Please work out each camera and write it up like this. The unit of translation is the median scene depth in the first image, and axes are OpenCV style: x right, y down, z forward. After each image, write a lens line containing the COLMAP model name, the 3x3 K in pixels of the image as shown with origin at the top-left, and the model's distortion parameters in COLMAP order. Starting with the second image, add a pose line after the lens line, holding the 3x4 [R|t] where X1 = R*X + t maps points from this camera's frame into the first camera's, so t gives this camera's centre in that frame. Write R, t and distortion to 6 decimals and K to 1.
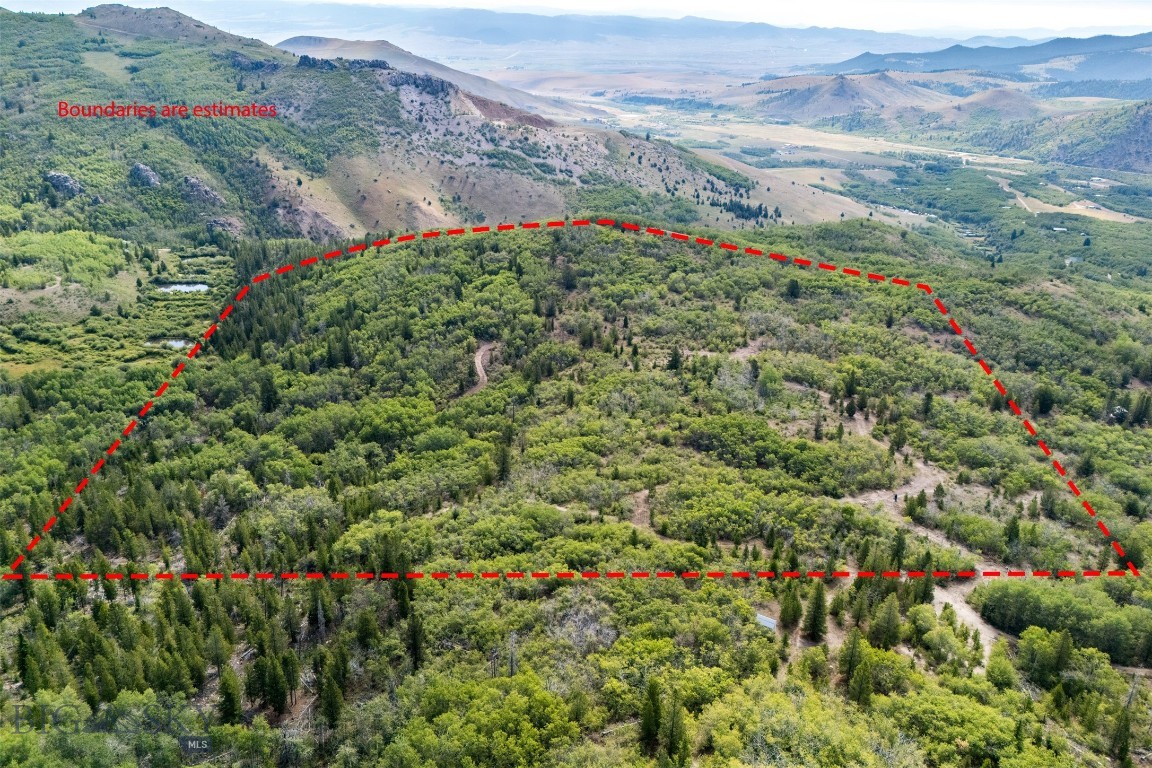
lens RADIAL K [[872.7, 0, 573.5], [0, 872.7, 362.1], [0, 0, 1]] dist [0.109395, -0.128695]
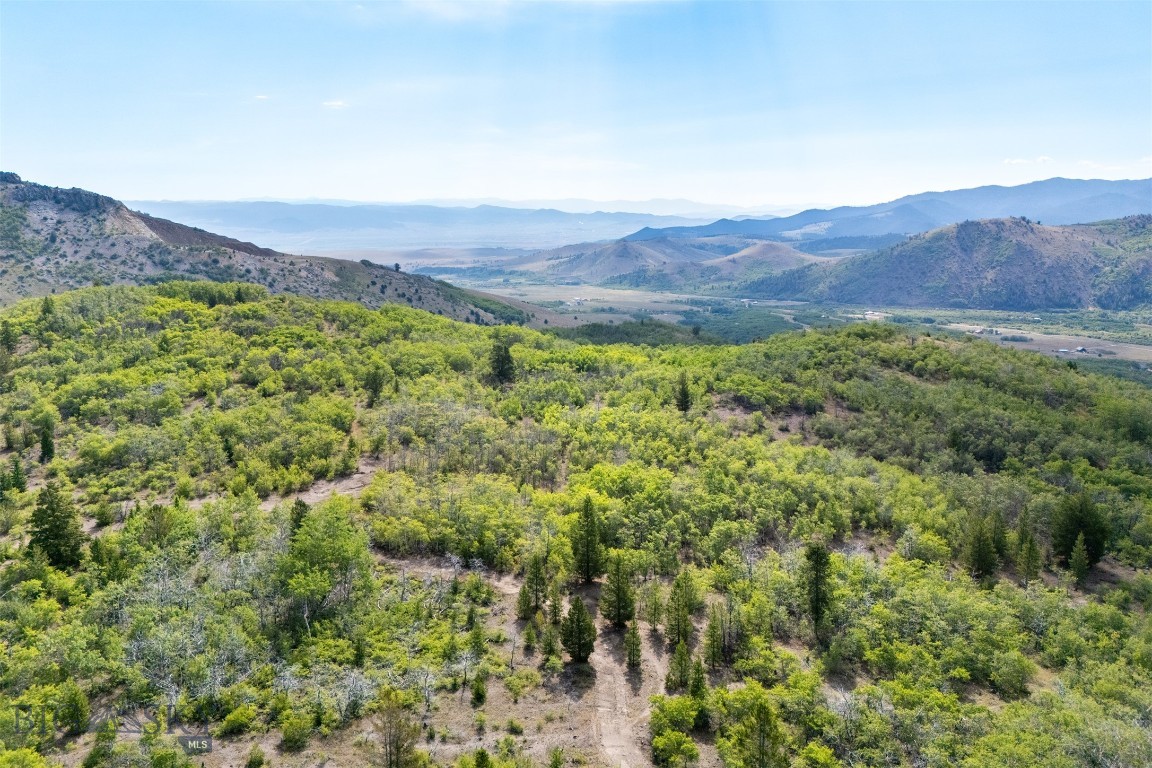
lens RADIAL K [[868.1, 0, 581.9], [0, 868.1, 367.9], [0, 0, 1]] dist [0.126273, -0.130293]
pose [[0.973806, -0.065928, 0.217613, 0.085463], [0.106451, 0.977870, -0.180108, 0.006686], [-0.200923, 0.198555, 0.959274, 0.234087]]
